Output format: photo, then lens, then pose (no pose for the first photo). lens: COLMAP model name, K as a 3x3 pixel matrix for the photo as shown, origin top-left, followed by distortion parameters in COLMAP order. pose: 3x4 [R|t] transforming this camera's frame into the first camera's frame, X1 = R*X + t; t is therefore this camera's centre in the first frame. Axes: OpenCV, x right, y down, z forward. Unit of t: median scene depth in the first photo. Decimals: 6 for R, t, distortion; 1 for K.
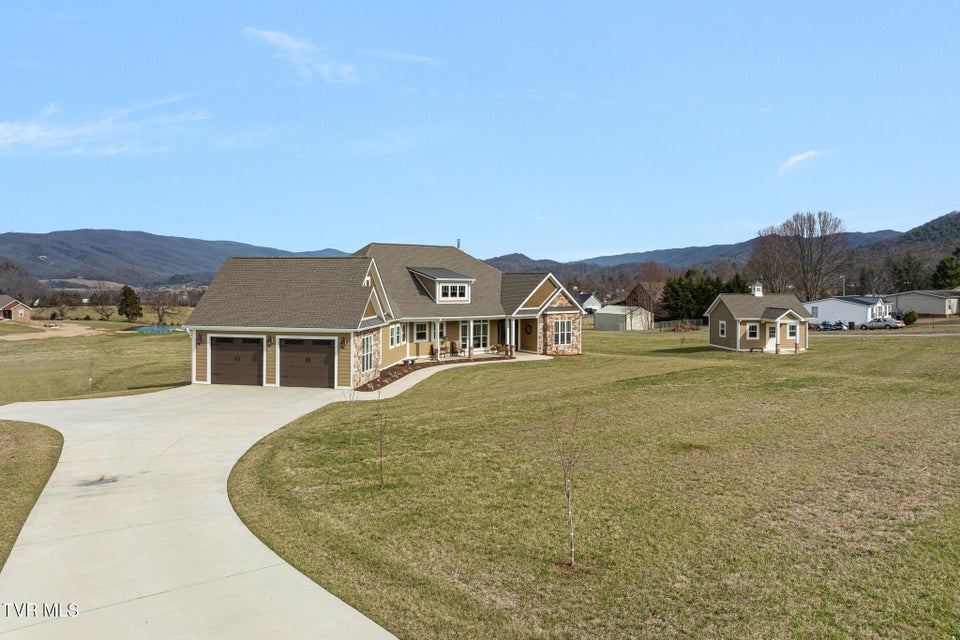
lens RADIAL K [[673.2, 0, 483.9], [0, 673.2, 277.4], [0, 0, 1]] dist [-0.033074, -0.004447]
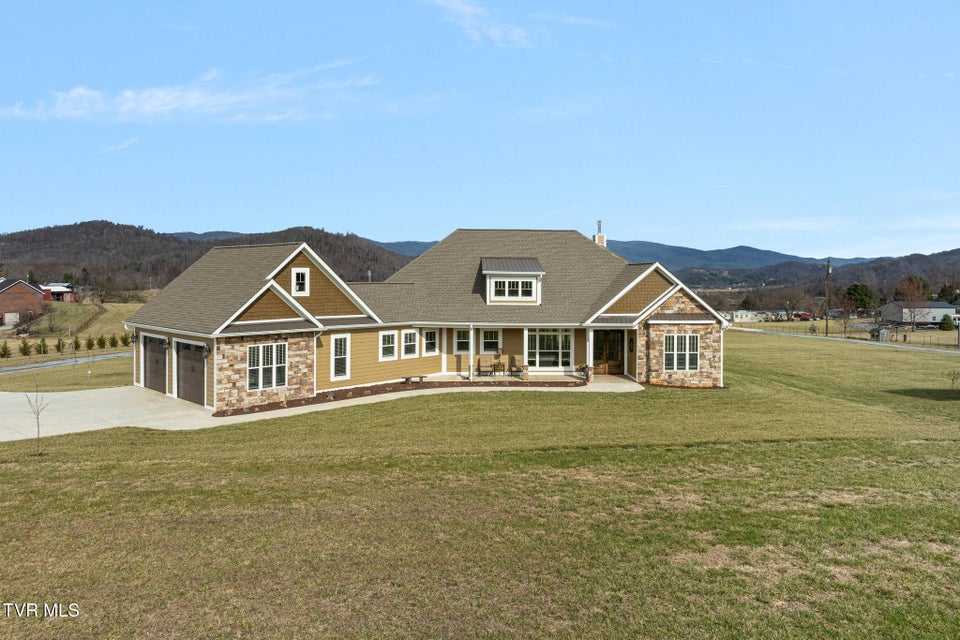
lens RADIAL K [[673.2, 0, 483.9], [0, 673.2, 277.4], [0, 0, 1]] dist [-0.033074, -0.004447]
pose [[0.828538, -0.000596, -0.559932, 0.333461], [0.001865, 0.999997, 0.001695, 0.006839], [0.559930, -0.002448, 0.828537, 0.354236]]
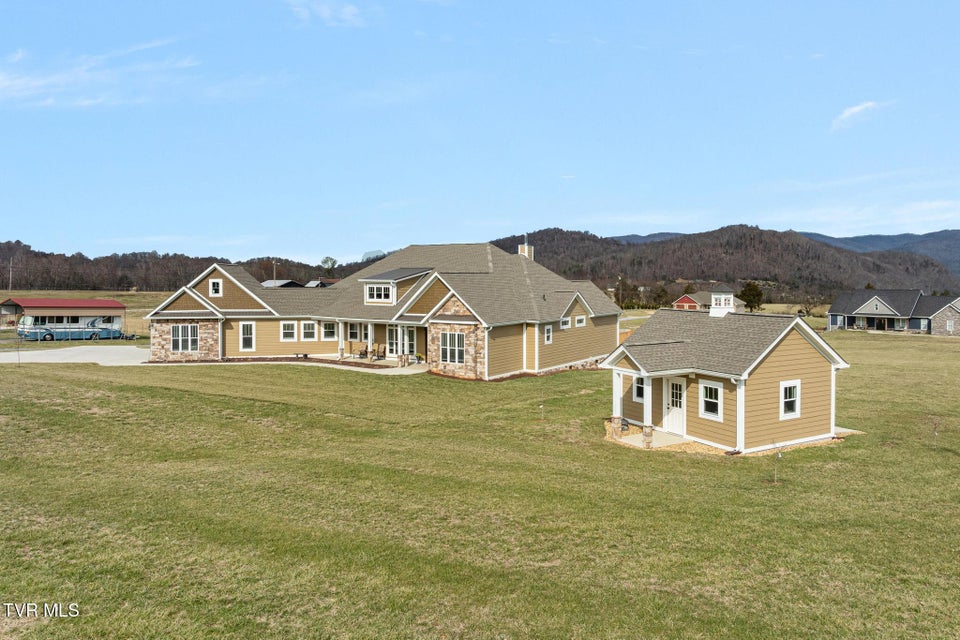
lens RADIAL K [[680.3, 0, 483.0], [0, 680.3, 275.5], [0, 0, 1]] dist [-0.023929, -0.040730]
pose [[0.334988, -0.006892, -0.942197, 0.897846], [0.007988, 0.999958, -0.004475, 0.001460], [0.942188, -0.006027, 0.335029, 0.787642]]
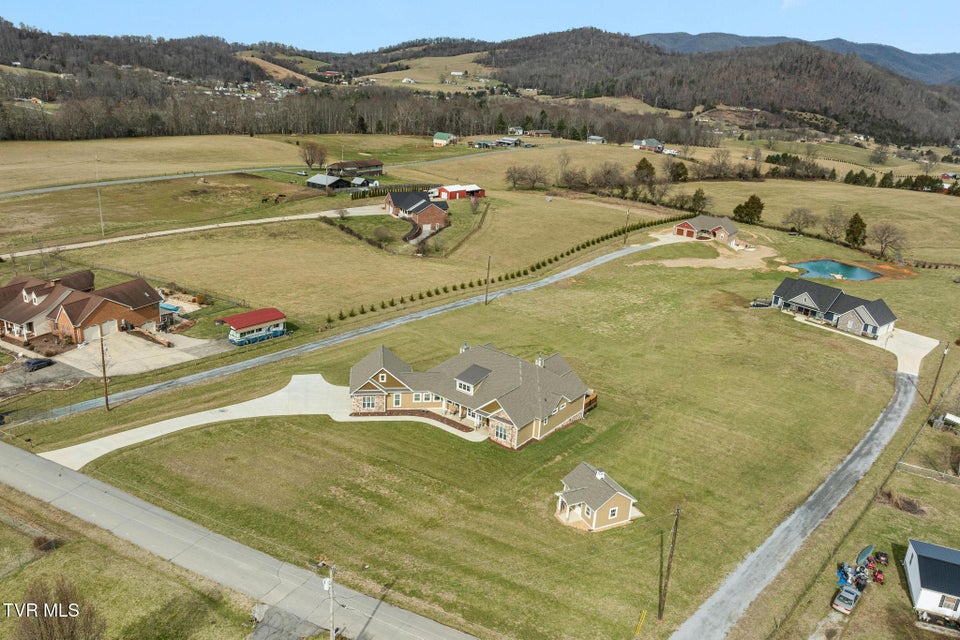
lens RADIAL K [[723.1, 0, 480.0], [0, 723.1, 320.0], [0, 0, 1]] dist [-0.042093, 0.004733]
pose [[0.301354, 0.325088, -0.896383, 1.724917], [-0.050330, 0.944198, 0.325509, -0.818988], [0.952183, -0.052979, 0.300900, 0.410128]]
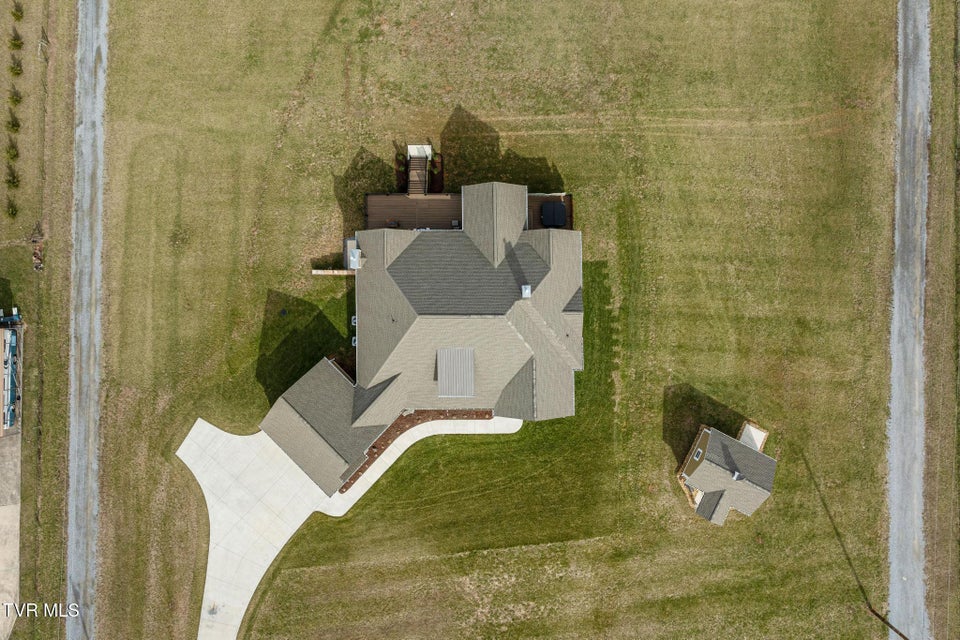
lens RADIAL K [[669.3, 0, 480.0], [0, 669.3, 320.0], [0, 0, 1]] dist [-0.041271, 0.003017]
pose [[0.815127, 0.578565, -0.028823, -0.049357], [0.023817, 0.016241, 0.999584, -1.212652], [0.578792, -0.815475, -0.000541, 1.097928]]
